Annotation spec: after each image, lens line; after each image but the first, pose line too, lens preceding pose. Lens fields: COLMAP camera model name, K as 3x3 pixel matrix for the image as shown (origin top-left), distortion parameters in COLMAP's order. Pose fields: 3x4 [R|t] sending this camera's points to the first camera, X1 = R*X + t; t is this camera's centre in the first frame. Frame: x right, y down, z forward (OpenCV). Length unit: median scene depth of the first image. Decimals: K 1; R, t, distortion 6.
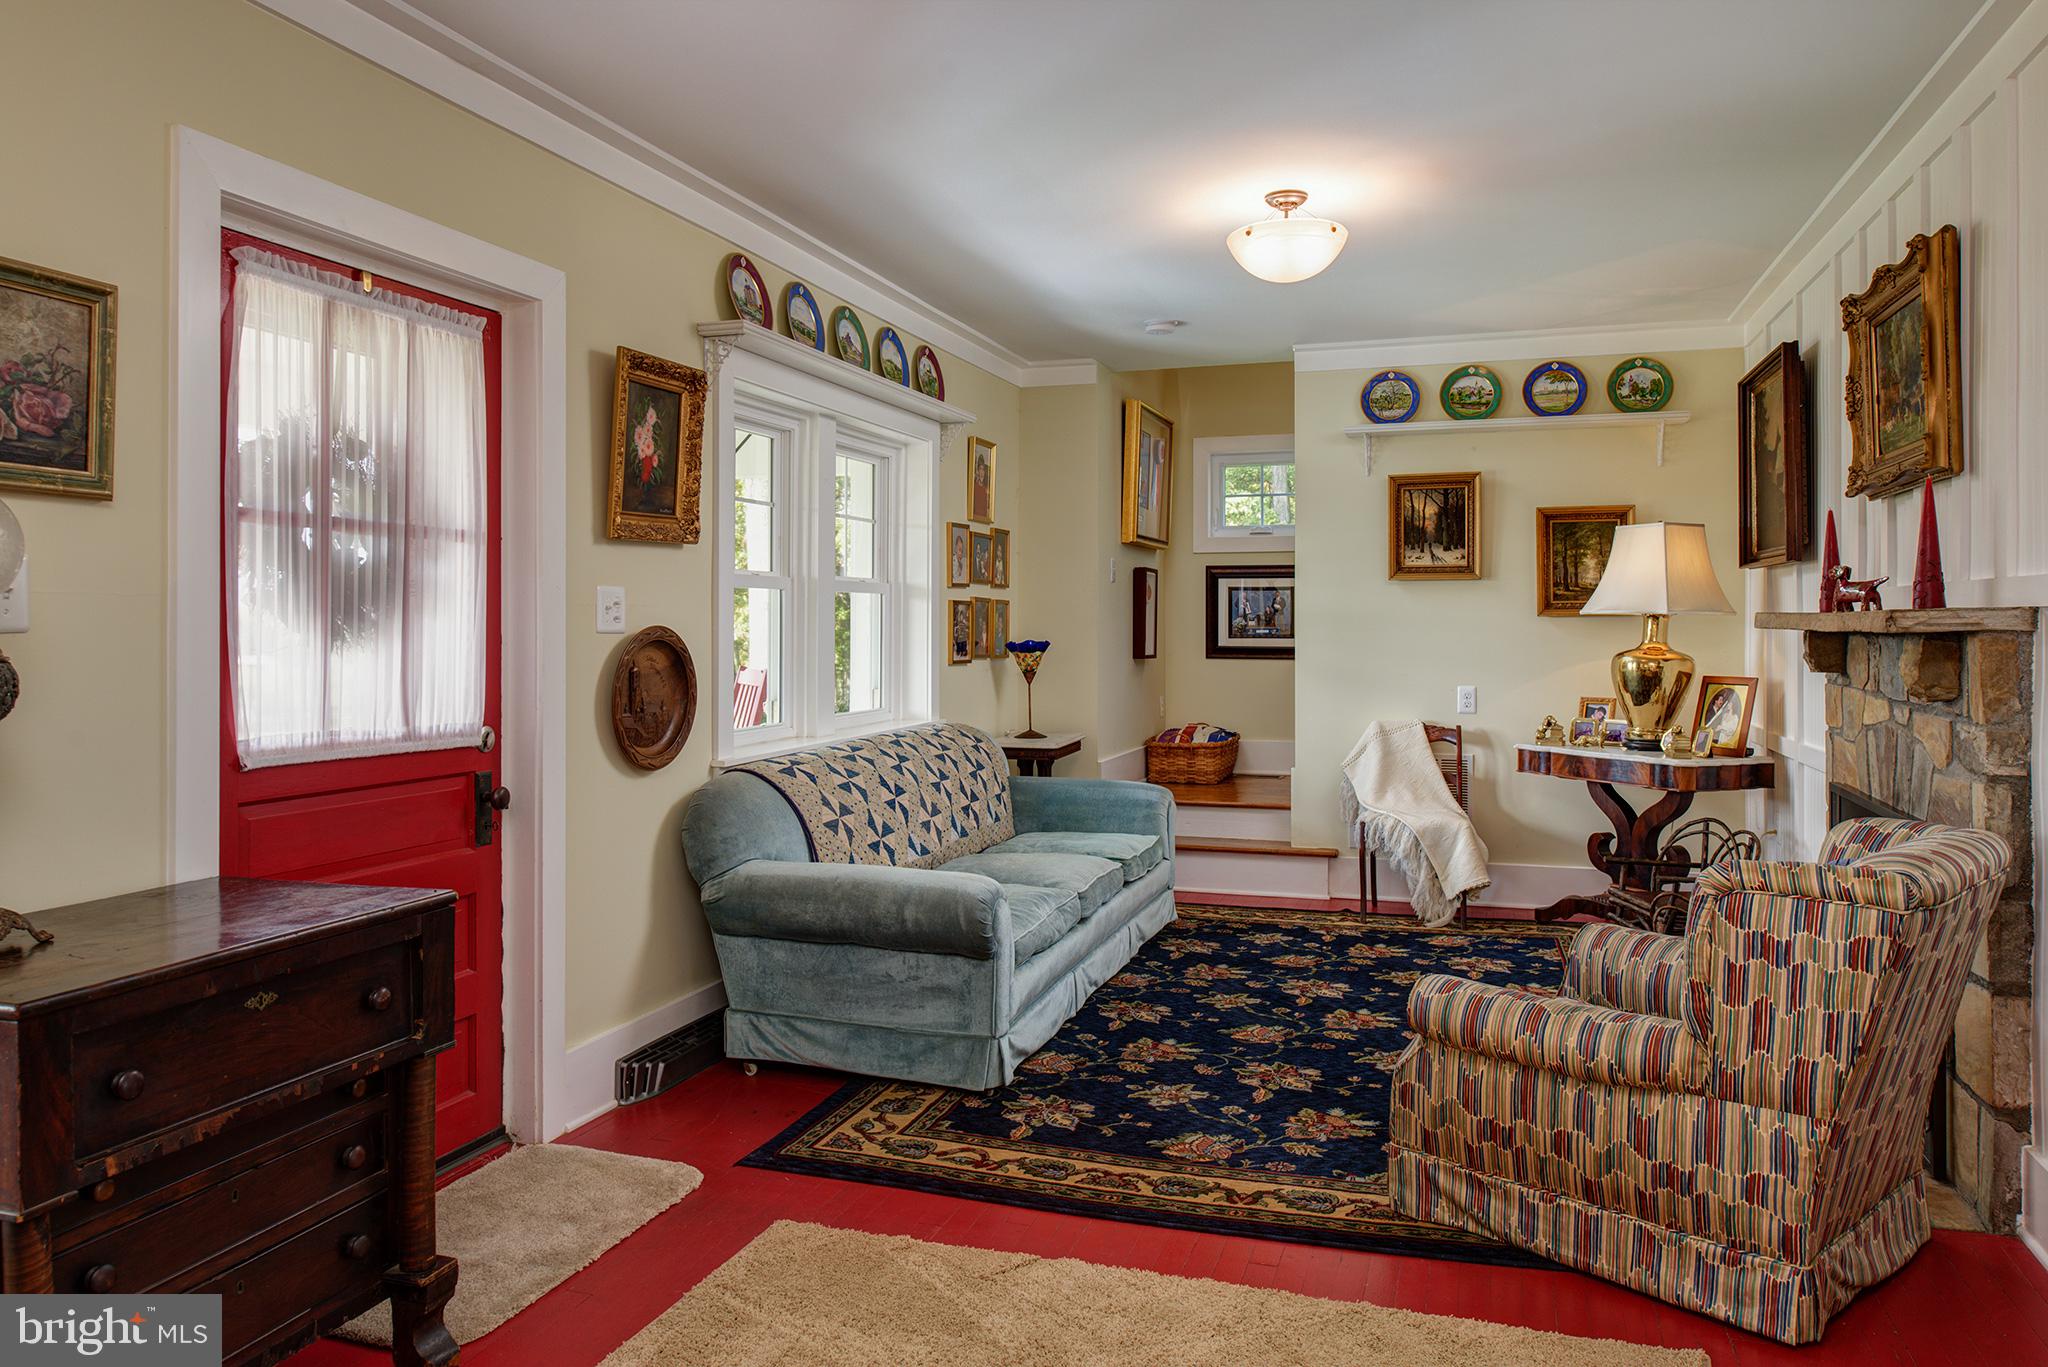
lens RADIAL K [[1402.9, 0, 1041.3], [0, 1402.9, 612.4], [0, 0, 1]] dist [0.002466, -0.005284]
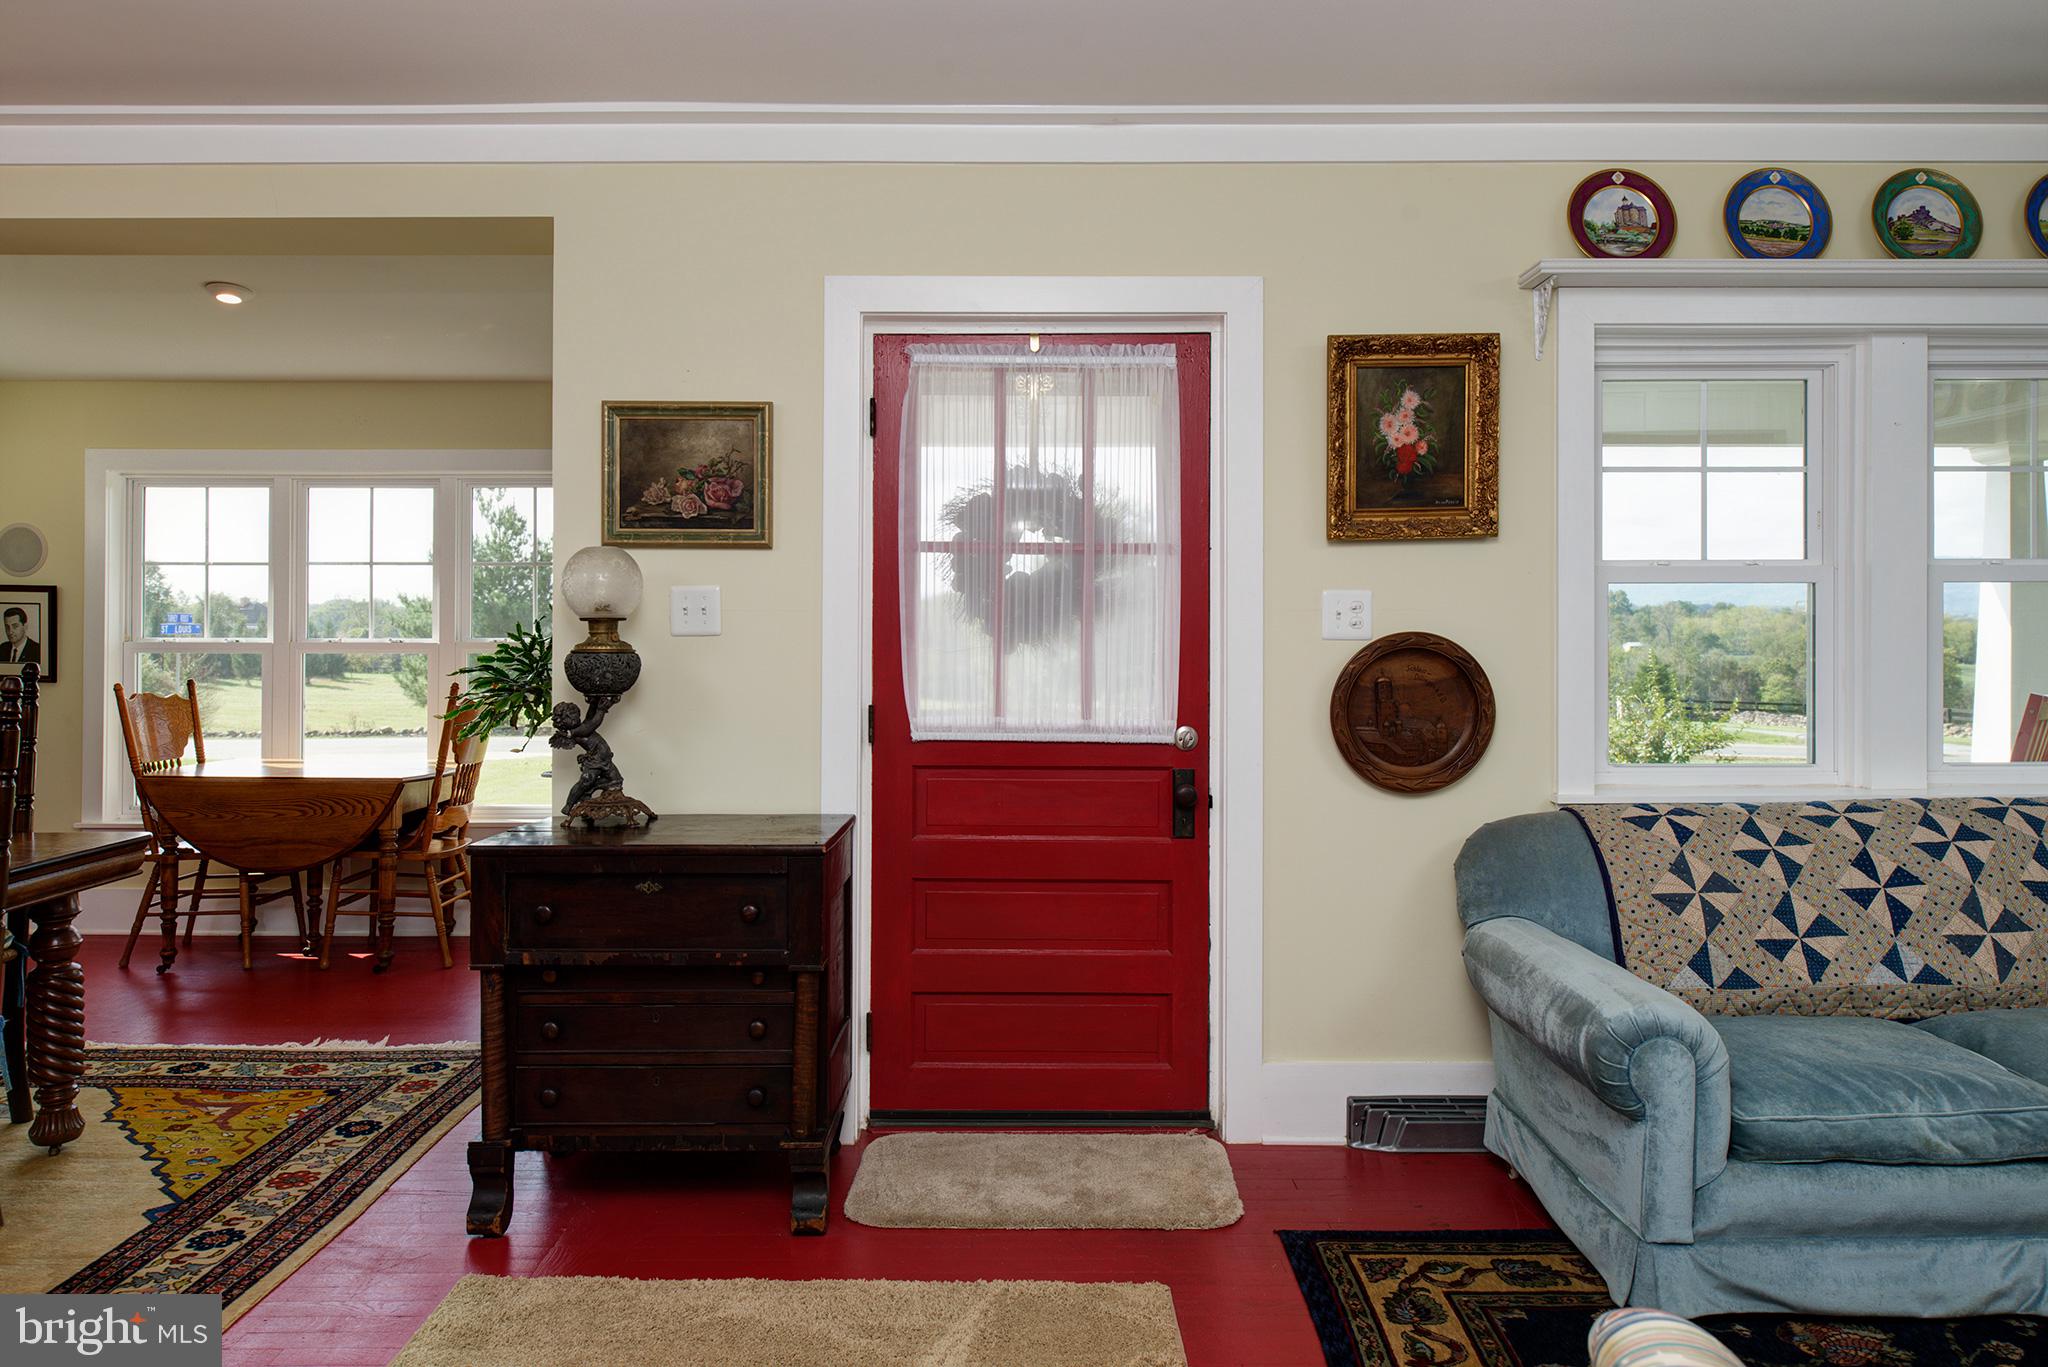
lens RADIAL K [[1402.9, 0, 1021.4], [0, 1402.9, 614.5], [0, 0, 1]] dist [0.002466, -0.005284]
pose [[0.303124, -0.008709, -0.952911, 0.523360], [0.008162, 0.999945, -0.006543, 0.002289], [0.952916, -0.005795, 0.303178, 0.506374]]
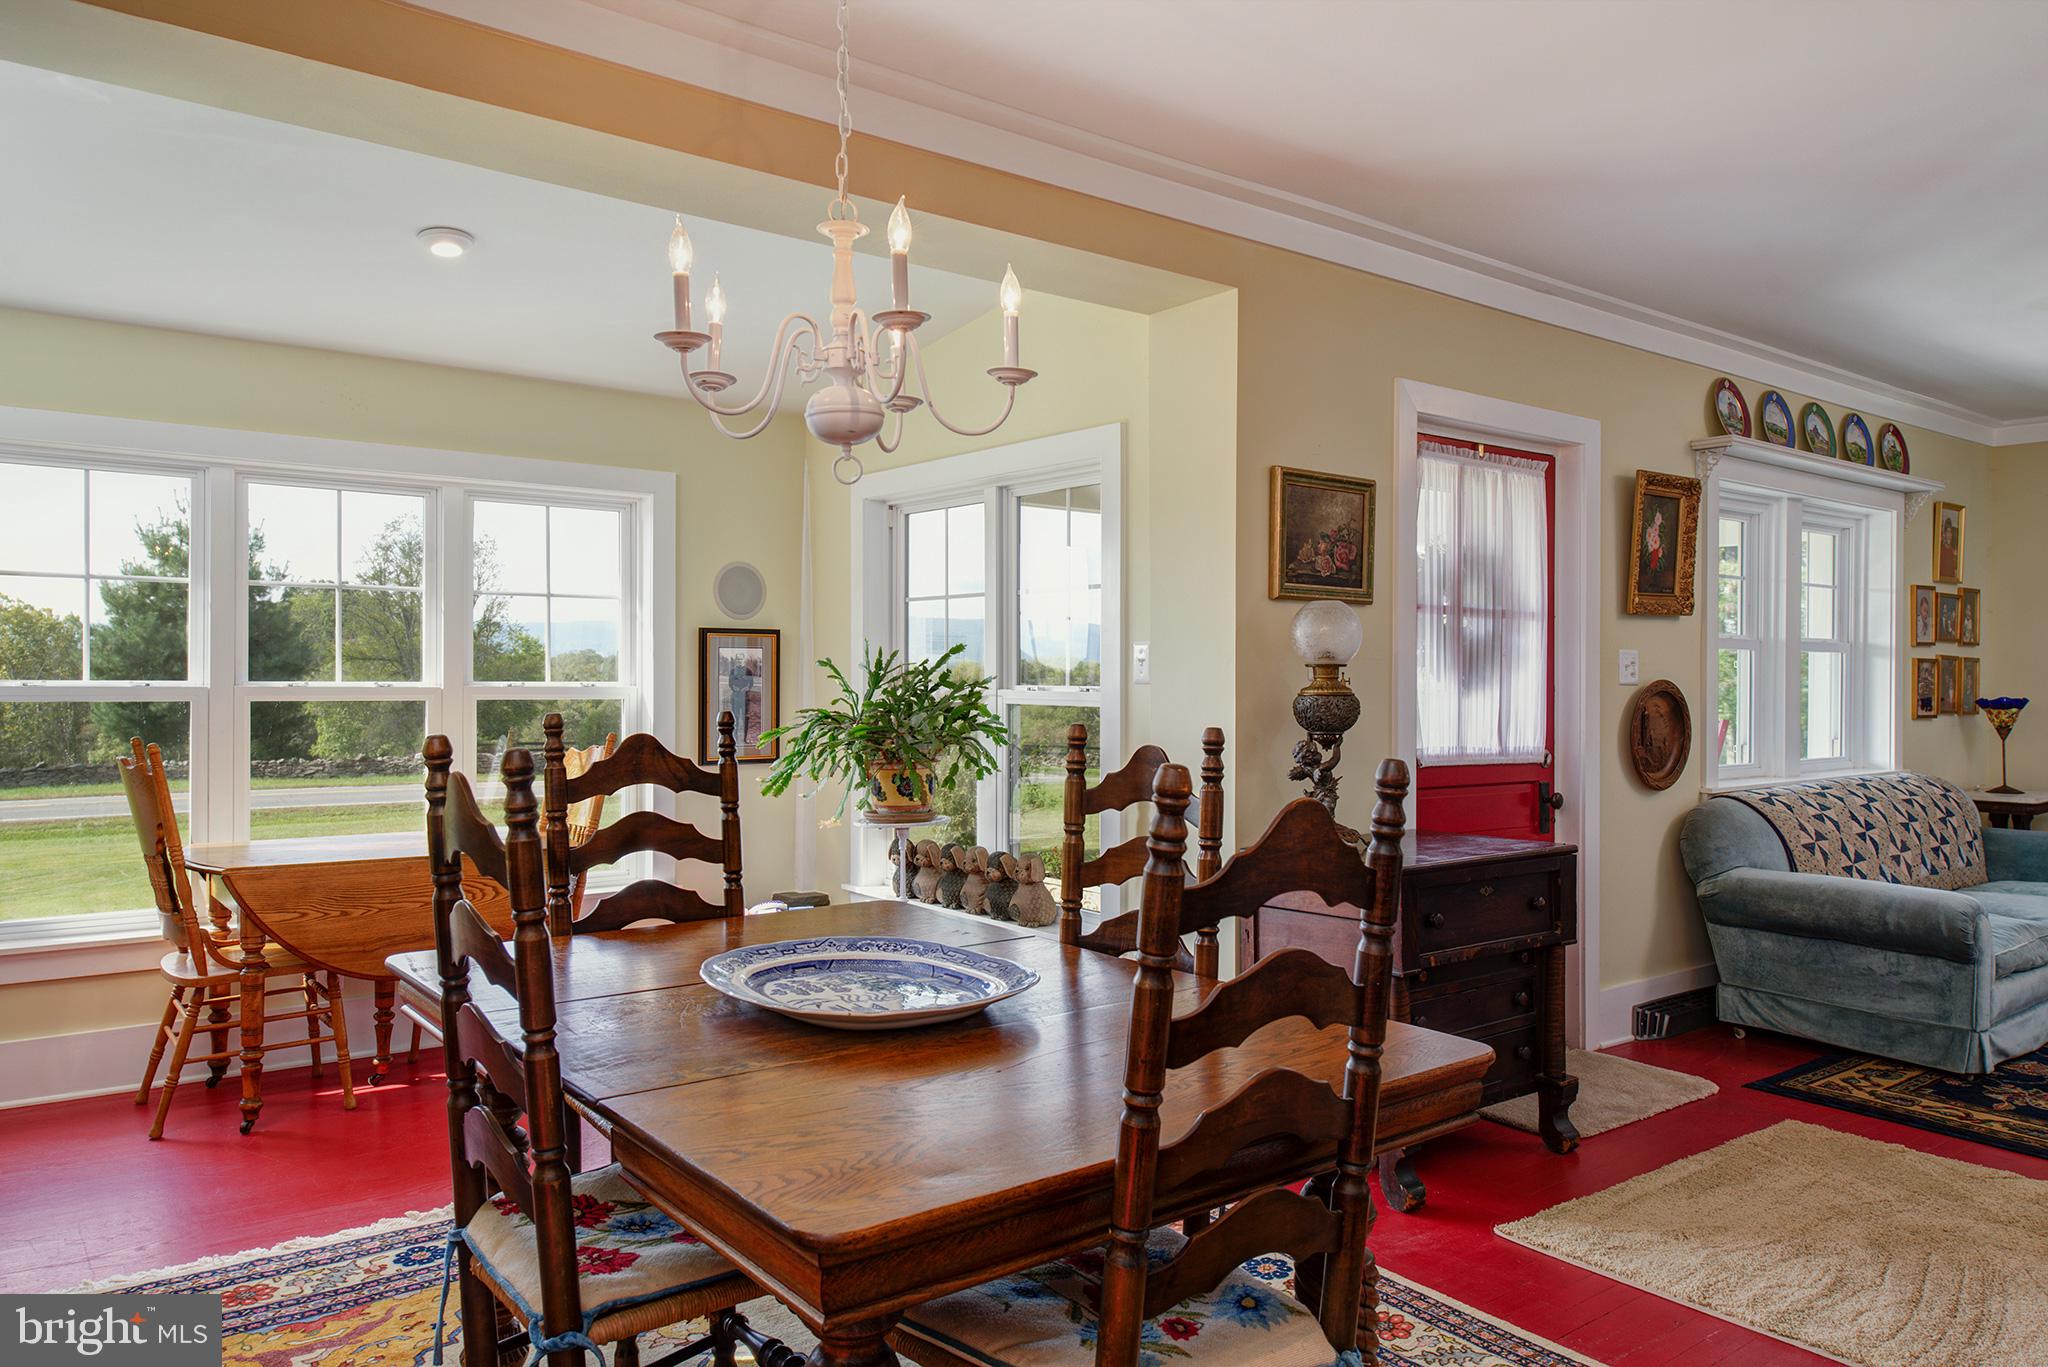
lens RADIAL K [[1402.9, 0, 1030.8], [0, 1402.9, 670.8], [0, 0, 1]] dist [0.002466, -0.005284]
pose [[0.821045, 0.001930, -0.570860, -0.012701], [-0.001199, 0.999998, 0.001657, -0.000132], [0.570862, -0.000676, 0.821046, -0.416861]]
